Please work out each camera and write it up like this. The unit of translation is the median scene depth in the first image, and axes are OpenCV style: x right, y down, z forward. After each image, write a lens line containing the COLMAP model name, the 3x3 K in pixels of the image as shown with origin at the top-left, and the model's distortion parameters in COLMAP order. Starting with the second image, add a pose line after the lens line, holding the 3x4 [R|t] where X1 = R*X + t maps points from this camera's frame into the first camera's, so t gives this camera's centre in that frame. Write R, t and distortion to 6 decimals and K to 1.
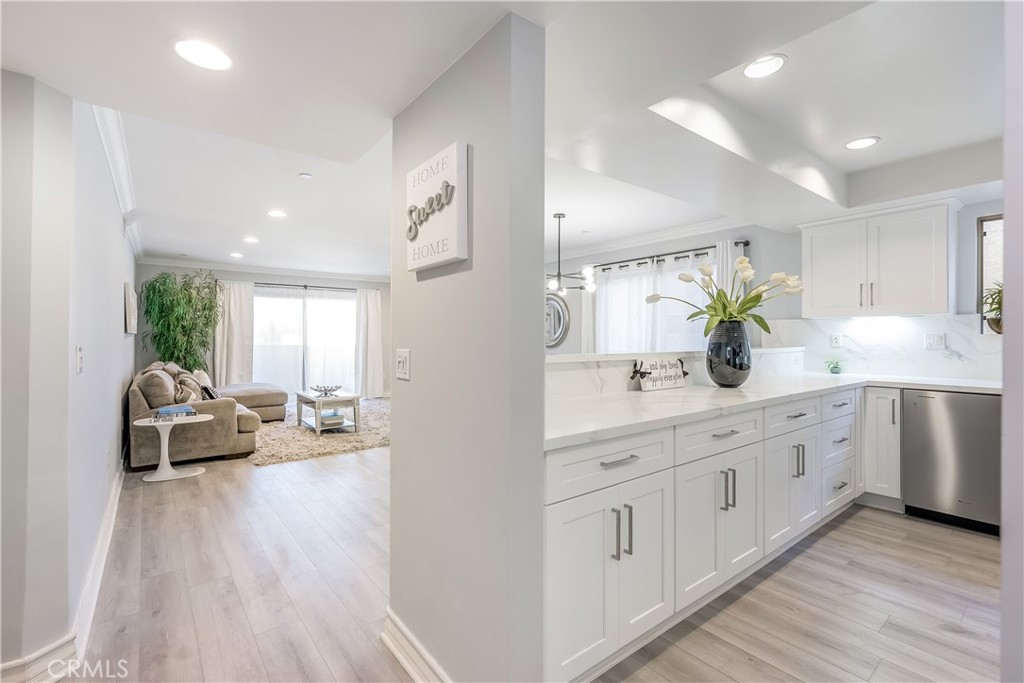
lens RADIAL K [[461.4, 0, 518.1], [0, 461.4, 331.9], [0, 0, 1]] dist [-0.004406, 0.001400]
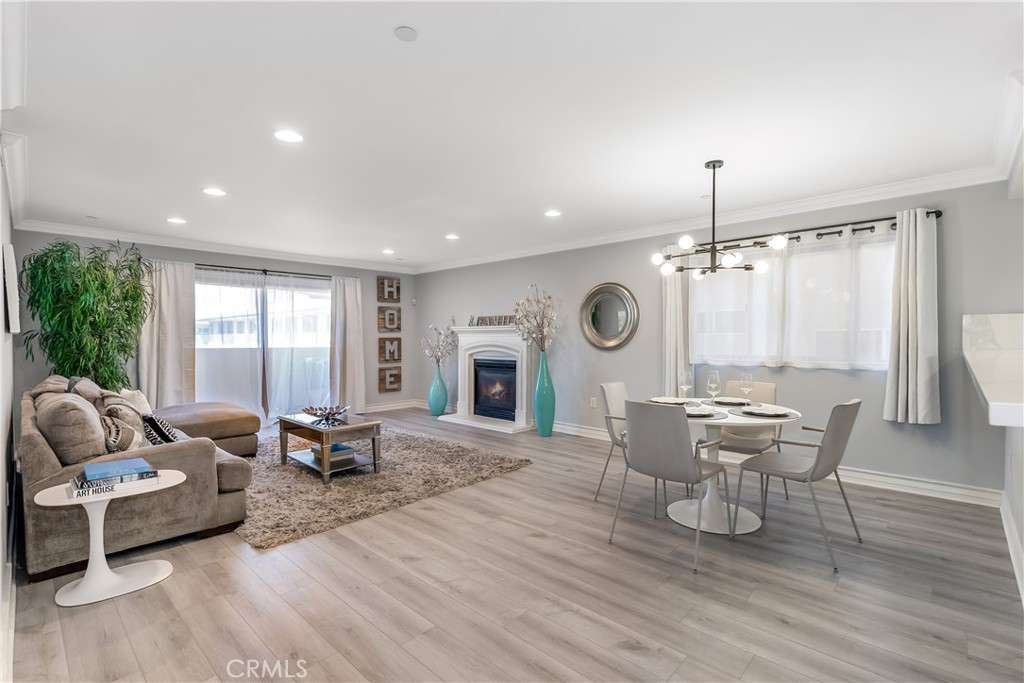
lens RADIAL K [[461.4, 0, 506.2], [0, 461.4, 343.5], [0, 0, 1]] dist [-0.004406, 0.001400]
pose [[0.989398, -0.004241, 0.145165, -0.271903], [0.000645, 0.999692, 0.024813, 0.002294], [-0.145225, -0.024457, 0.989096, 0.290951]]
